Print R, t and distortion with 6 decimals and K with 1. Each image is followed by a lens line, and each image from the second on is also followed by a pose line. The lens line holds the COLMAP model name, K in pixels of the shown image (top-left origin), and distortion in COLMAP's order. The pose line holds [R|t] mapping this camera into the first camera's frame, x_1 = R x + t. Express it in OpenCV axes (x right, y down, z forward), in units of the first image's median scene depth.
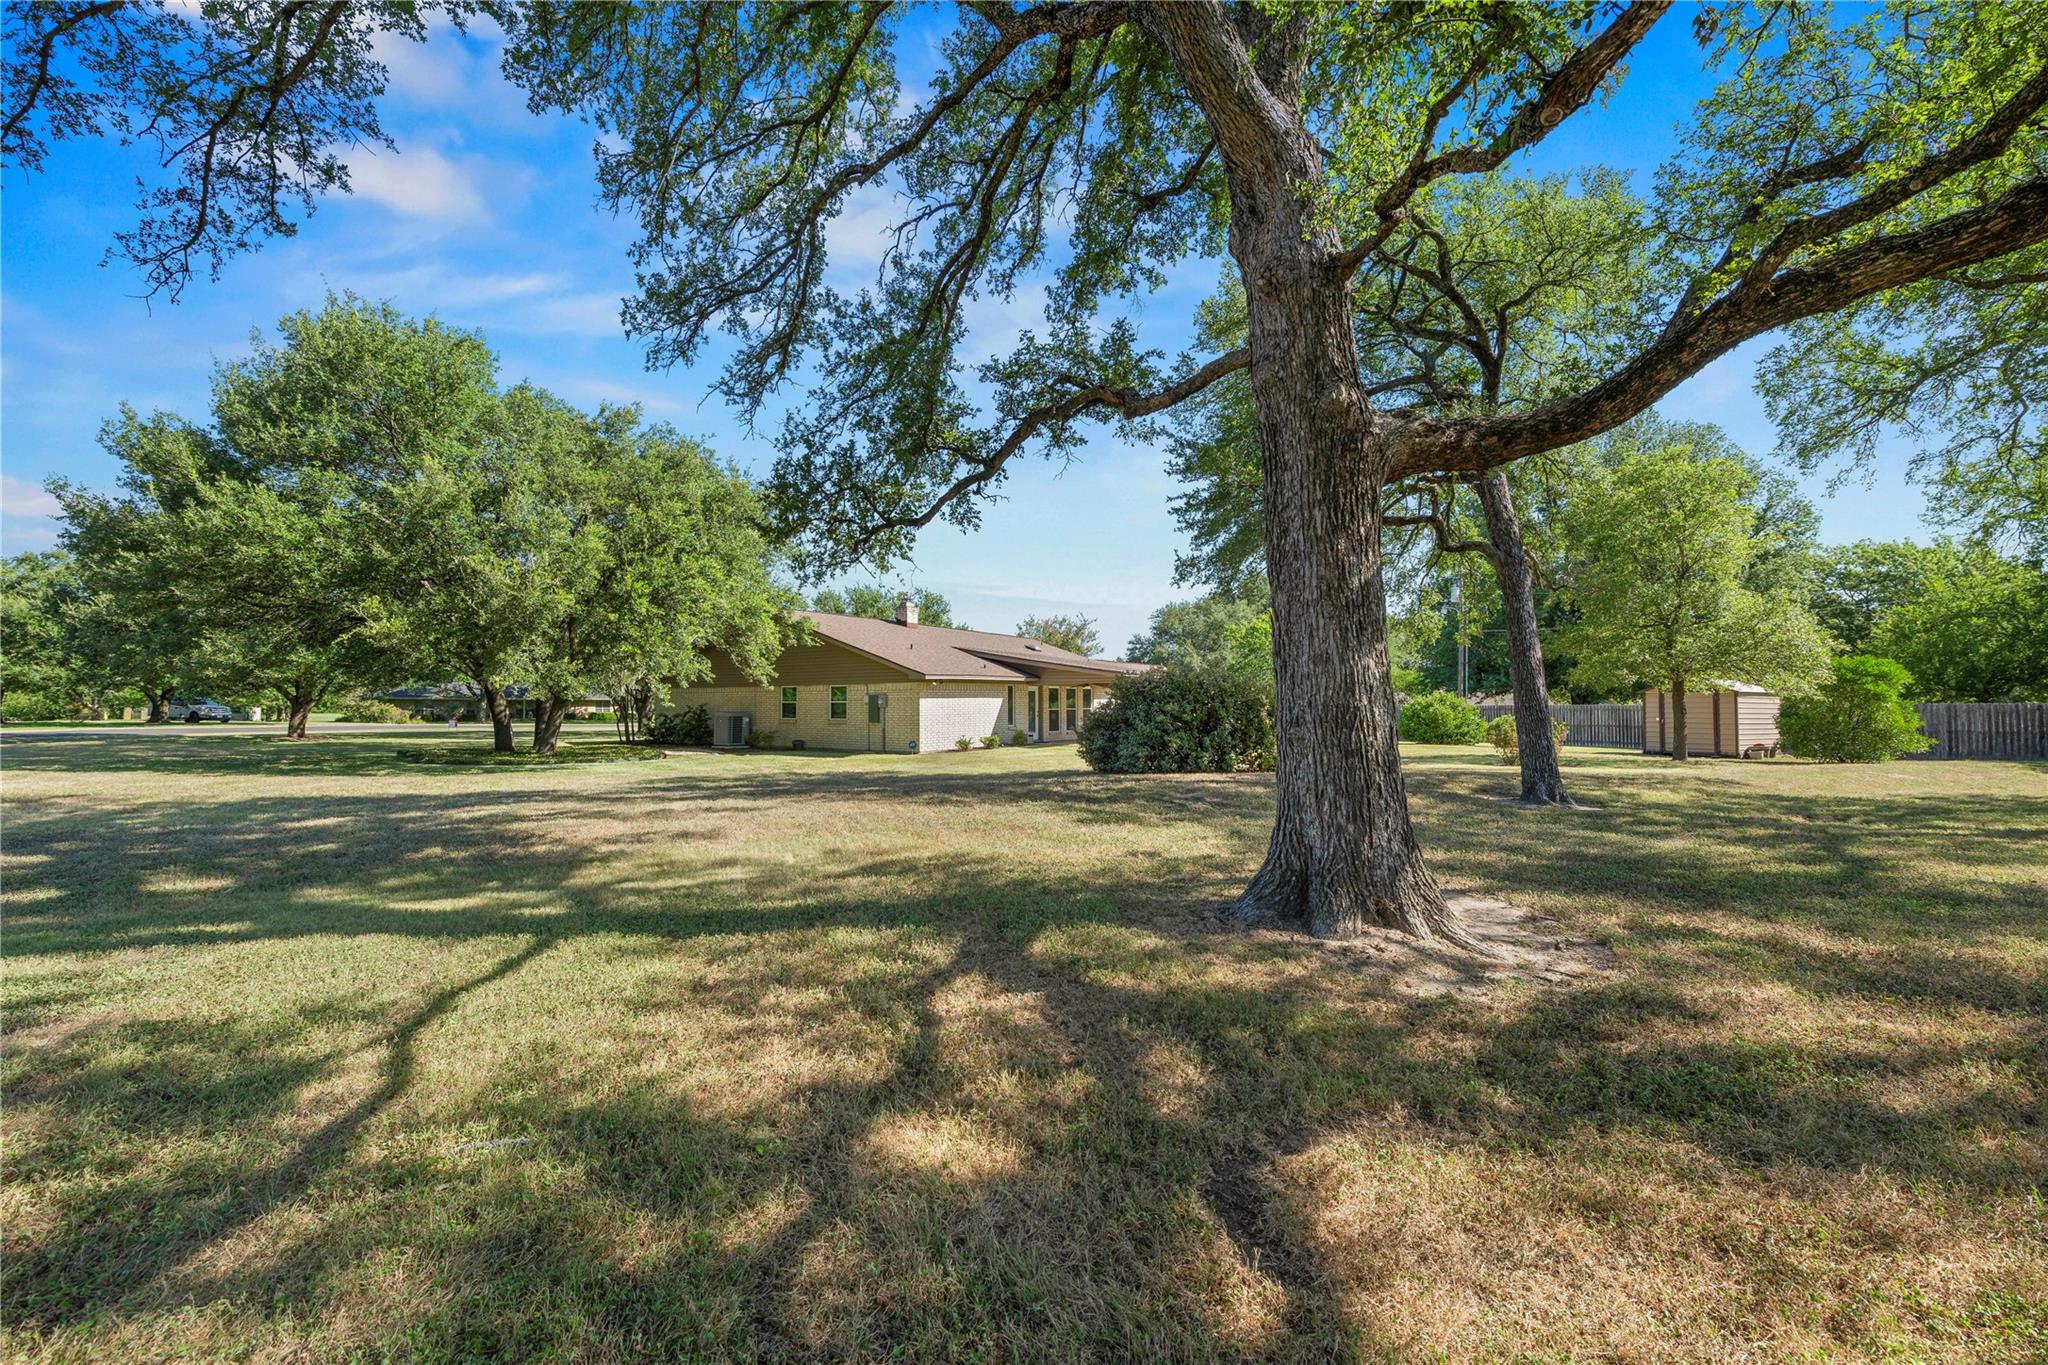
lens RADIAL K [[814.4, 0, 1024.0], [0, 814.4, 682.5], [0, 0, 1]] dist [-0.000074, -0.000025]
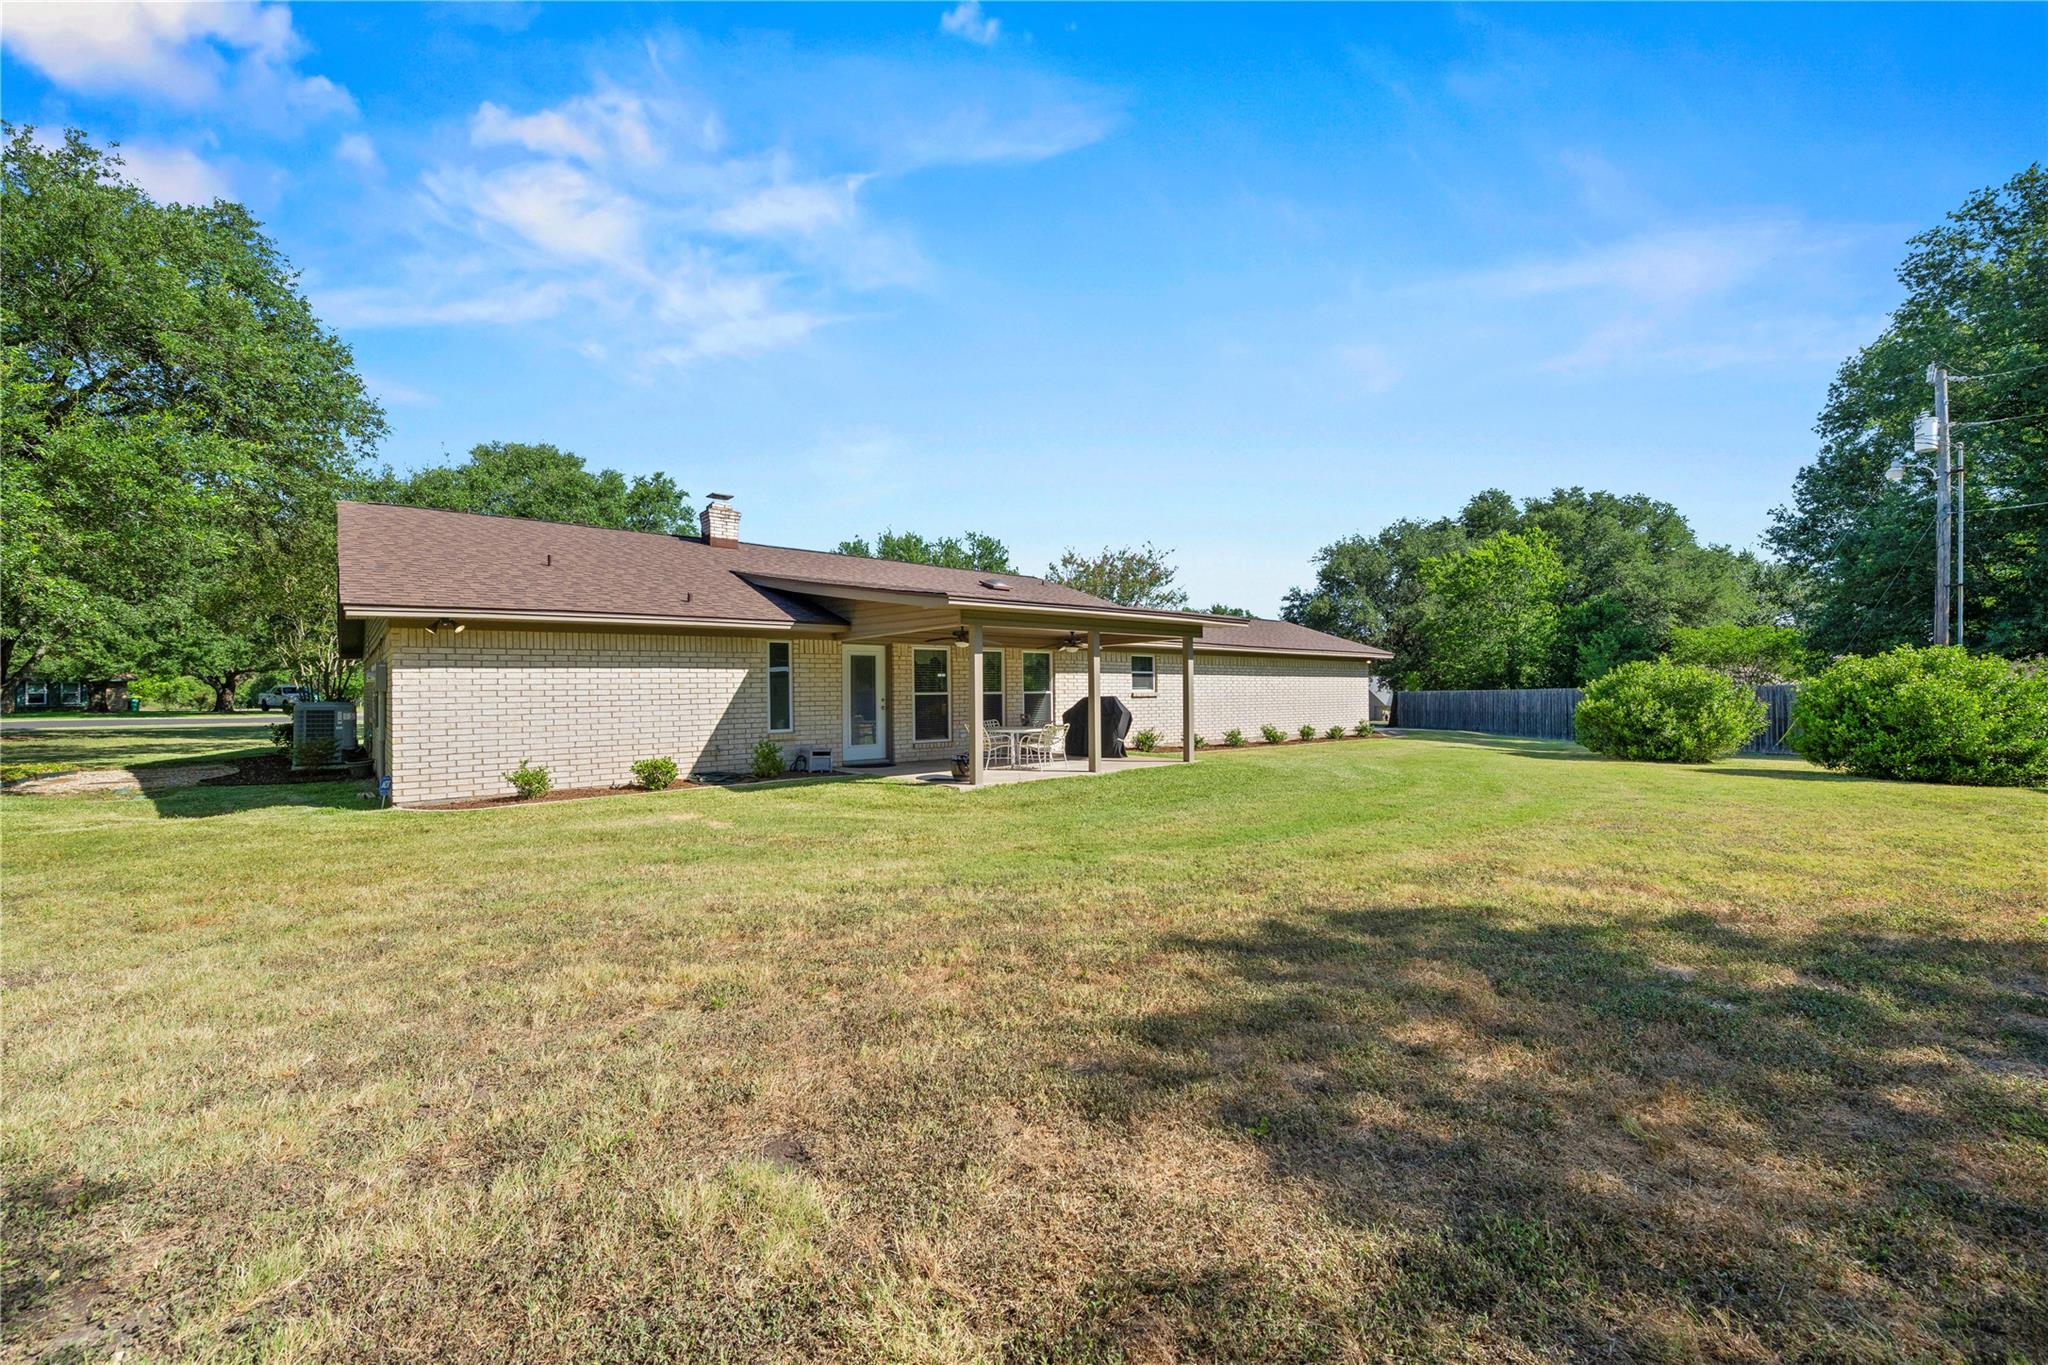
lens RADIAL K [[814.4, 0, 1024.0], [0, 814.4, 682.5], [0, 0, 1]] dist [-0.000074, -0.000025]
pose [[0.962778, -0.007289, -0.270197, 0.207305], [0.012068, 0.999799, 0.016031, 0.018790], [0.270025, -0.018695, 0.962672, 0.525886]]
